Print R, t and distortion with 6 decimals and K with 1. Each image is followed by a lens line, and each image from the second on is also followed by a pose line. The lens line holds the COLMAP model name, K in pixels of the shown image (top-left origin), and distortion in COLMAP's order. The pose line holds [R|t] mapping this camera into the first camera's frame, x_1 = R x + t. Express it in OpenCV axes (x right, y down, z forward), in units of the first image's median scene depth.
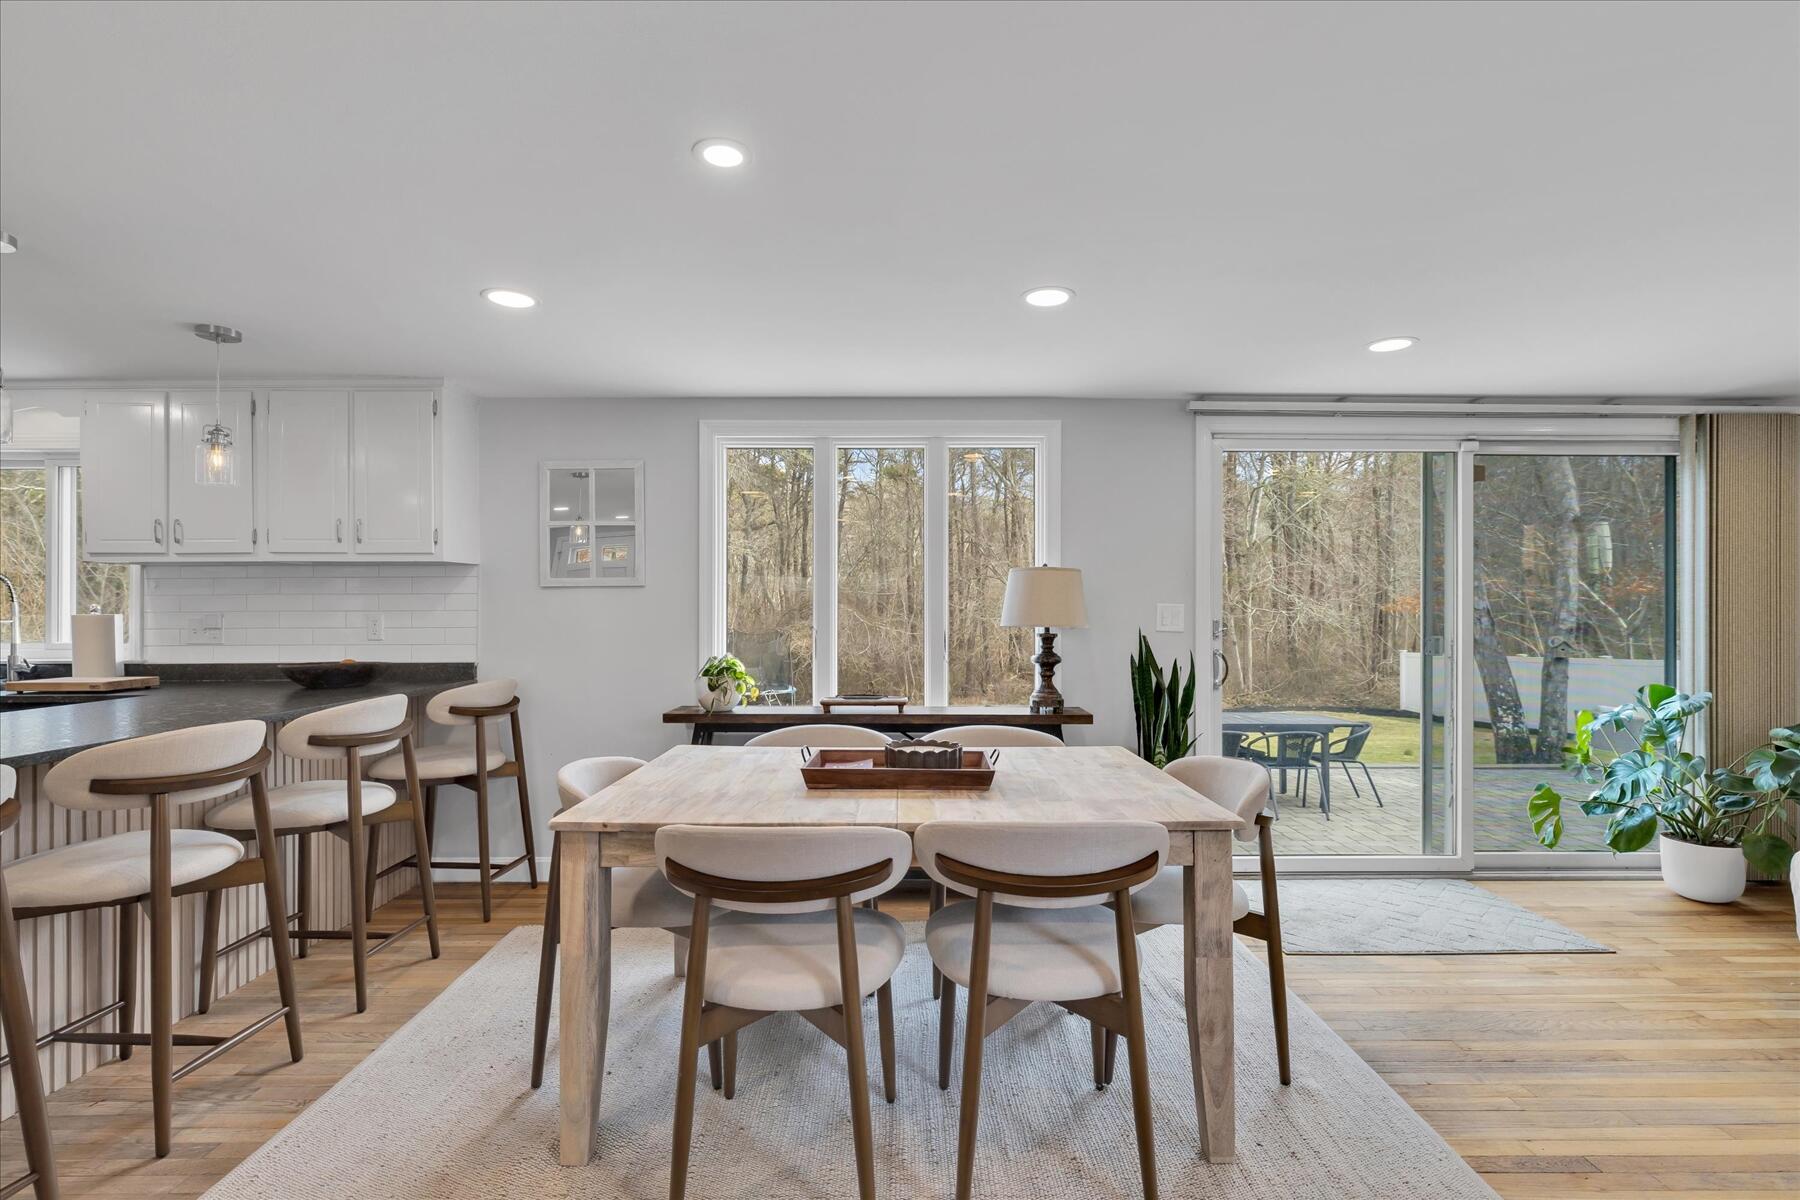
lens RADIAL K [[831.4, 0, 910.4], [0, 831.4, 604.4], [0, 0, 1]] dist [-0.002136, -0.000496]
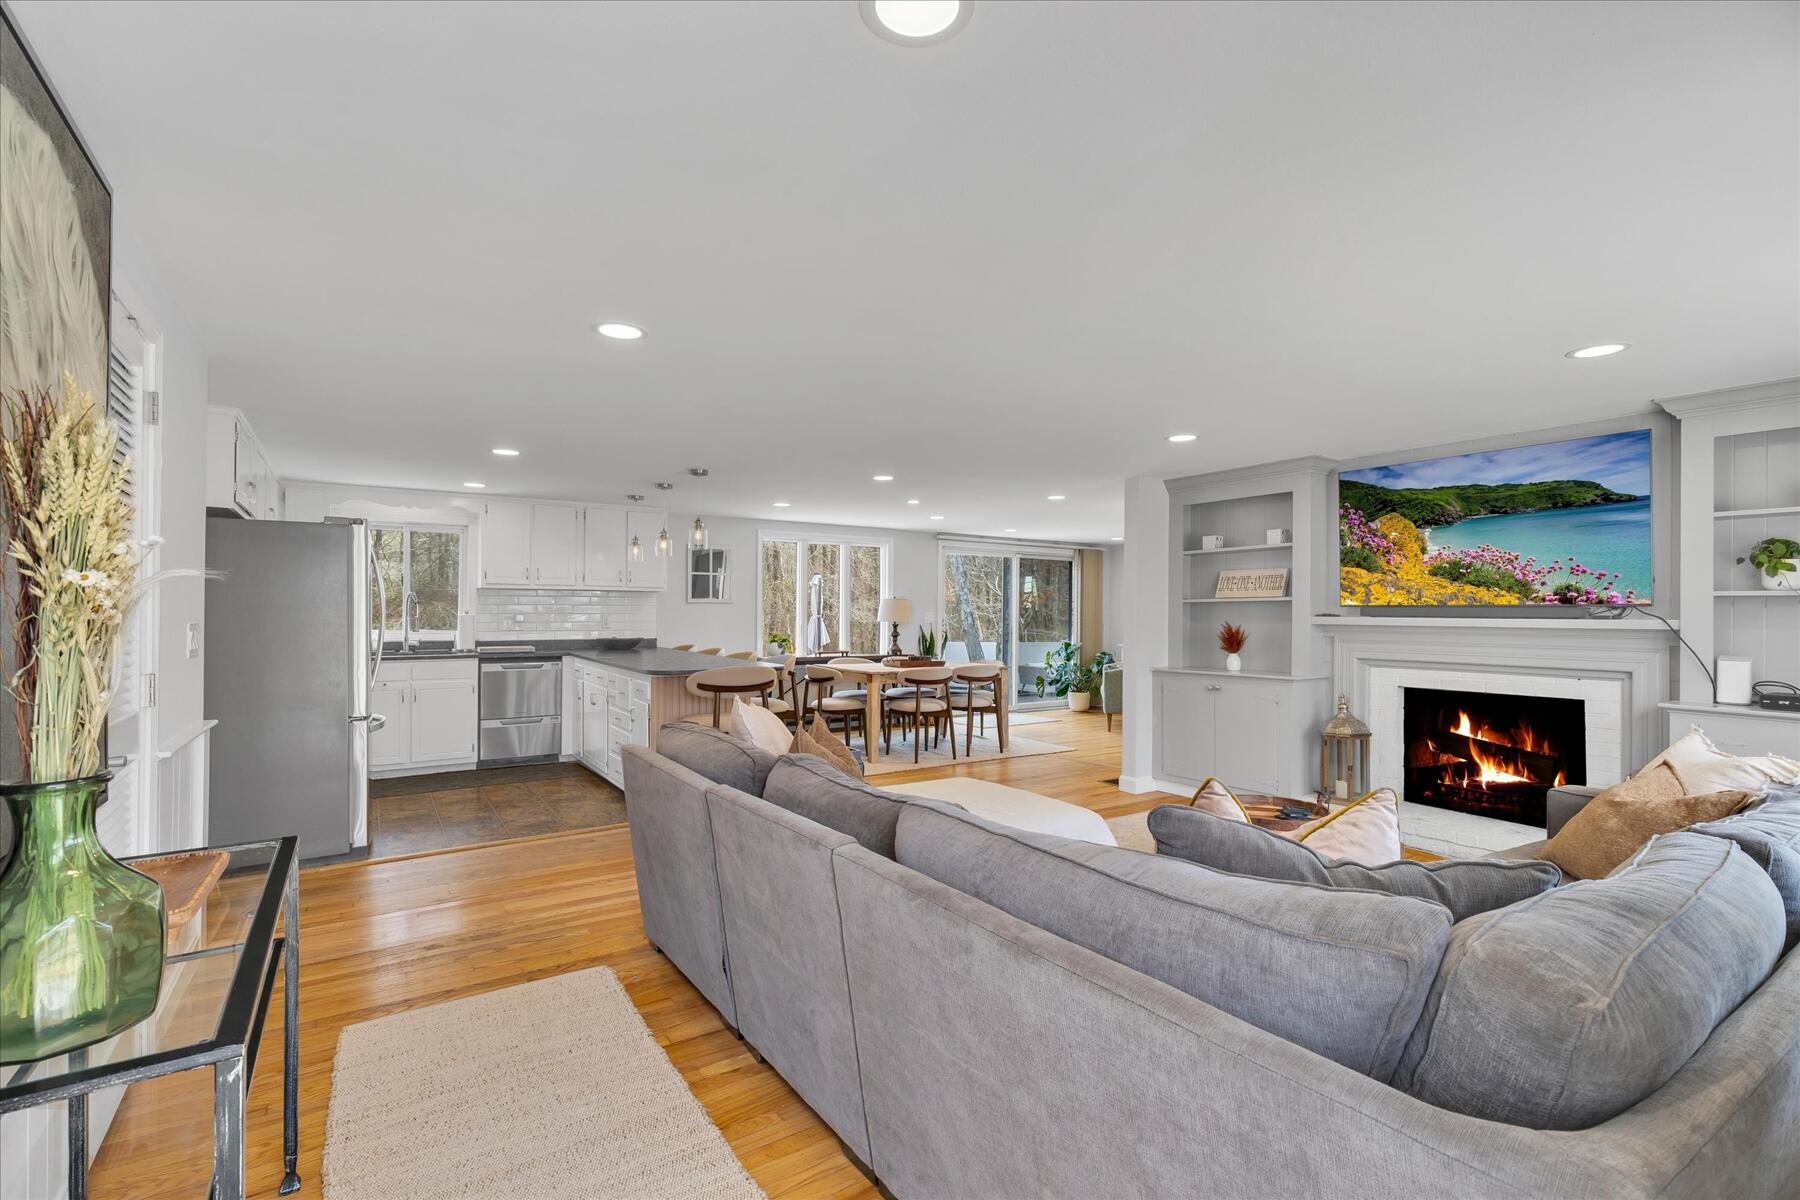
lens RADIAL K [[807.8, 0, 904.2], [0, 807.8, 615.1], [0, 0, 1]] dist [0.005661, -0.000045]
pose [[0.837639, 0.004897, 0.546202, -1.175159], [-0.013833, 0.999829, 0.012250, -0.023652], [-0.546048, -0.017817, 0.837564, -1.102473]]
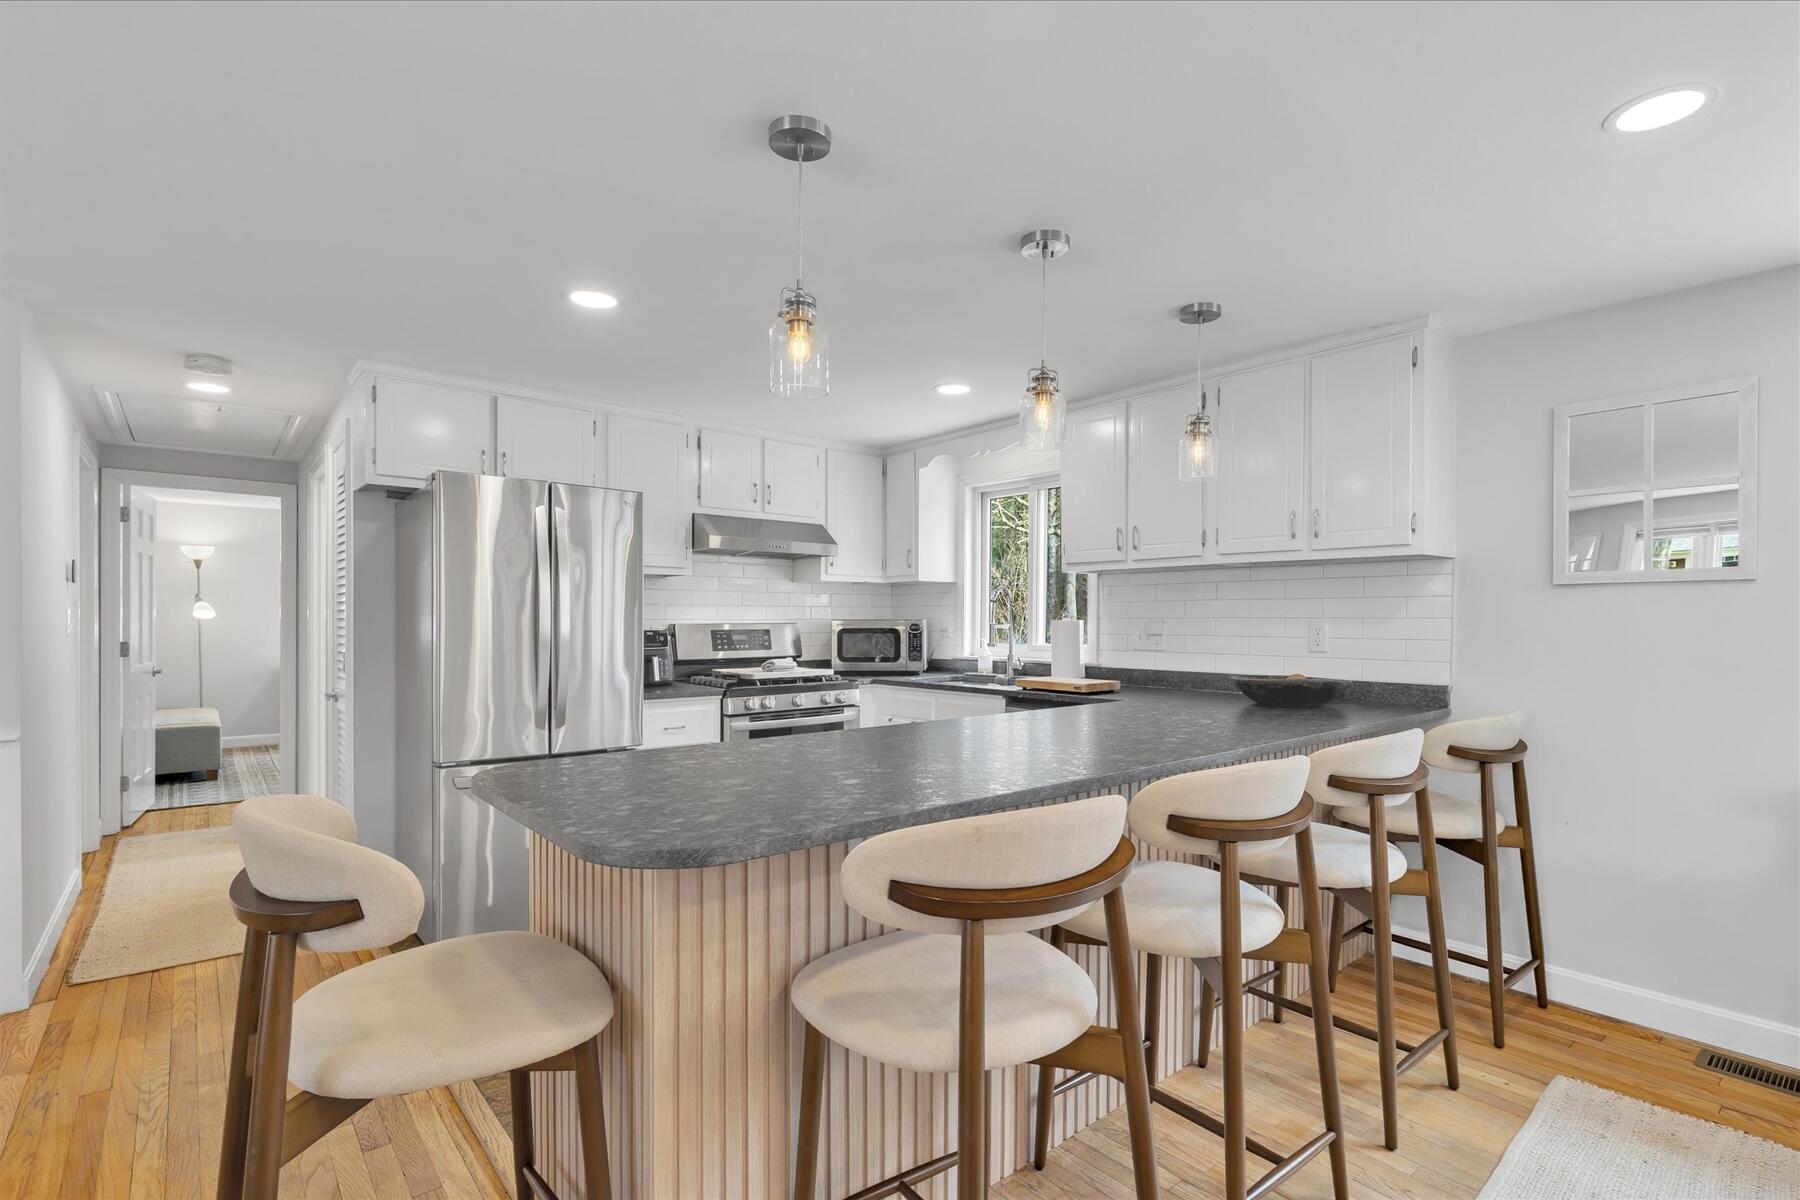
lens RADIAL K [[851.7, 0, 915.7], [0, 851.7, 620.8], [0, 0, 1]] dist [-0.002390, -0.000622]
pose [[0.643521, 0.007707, -0.765389, -0.254680], [-0.000892, 0.999956, 0.009319, 0.002814], [0.765428, -0.005315, 0.643500, 0.126109]]
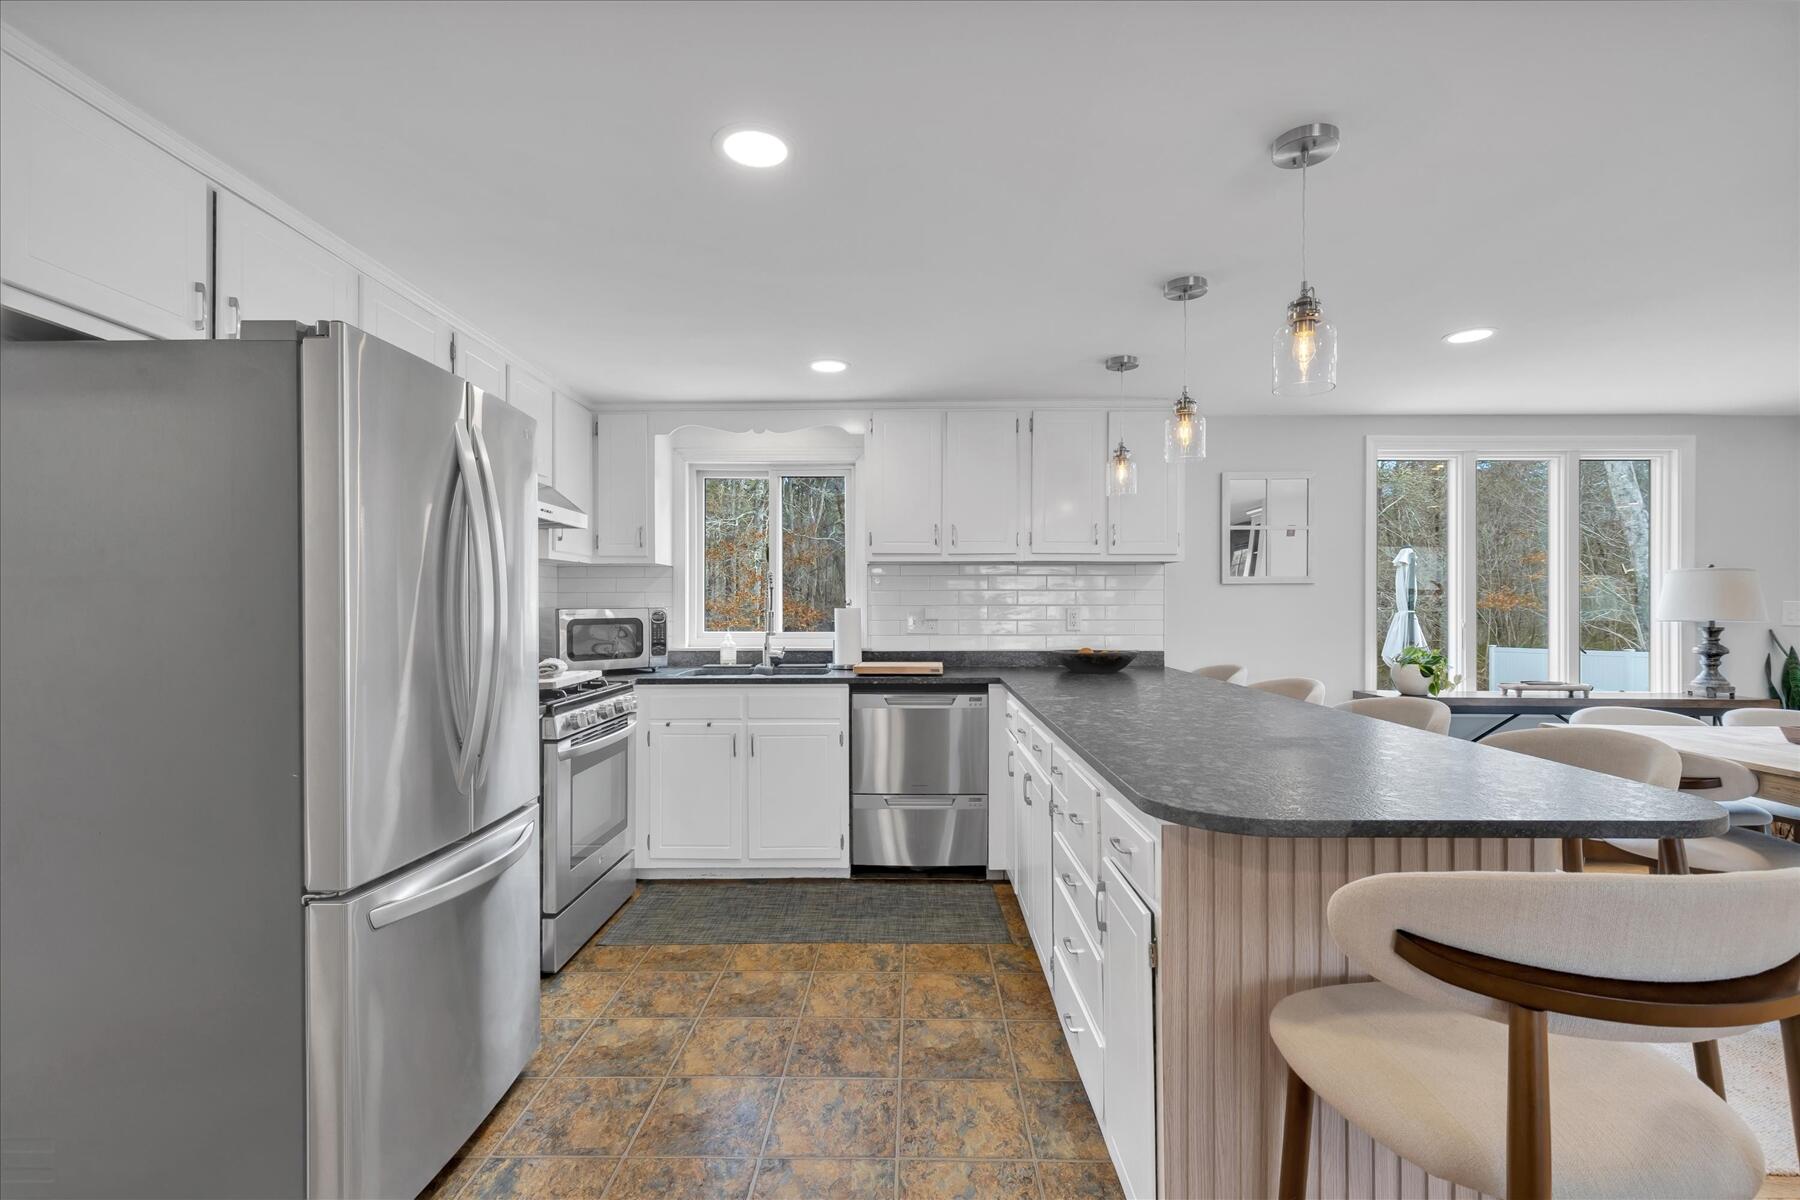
lens RADIAL K [[792.1, 0, 907.8], [0, 792.1, 607.7], [0, 0, 1]] dist [0.000560, 0.000057]
pose [[0.999755, 0.003068, -0.021943, -0.893786], [-0.002860, 0.999951, 0.009485, 0.002017], [0.021971, -0.009420, 0.999714, -0.085528]]
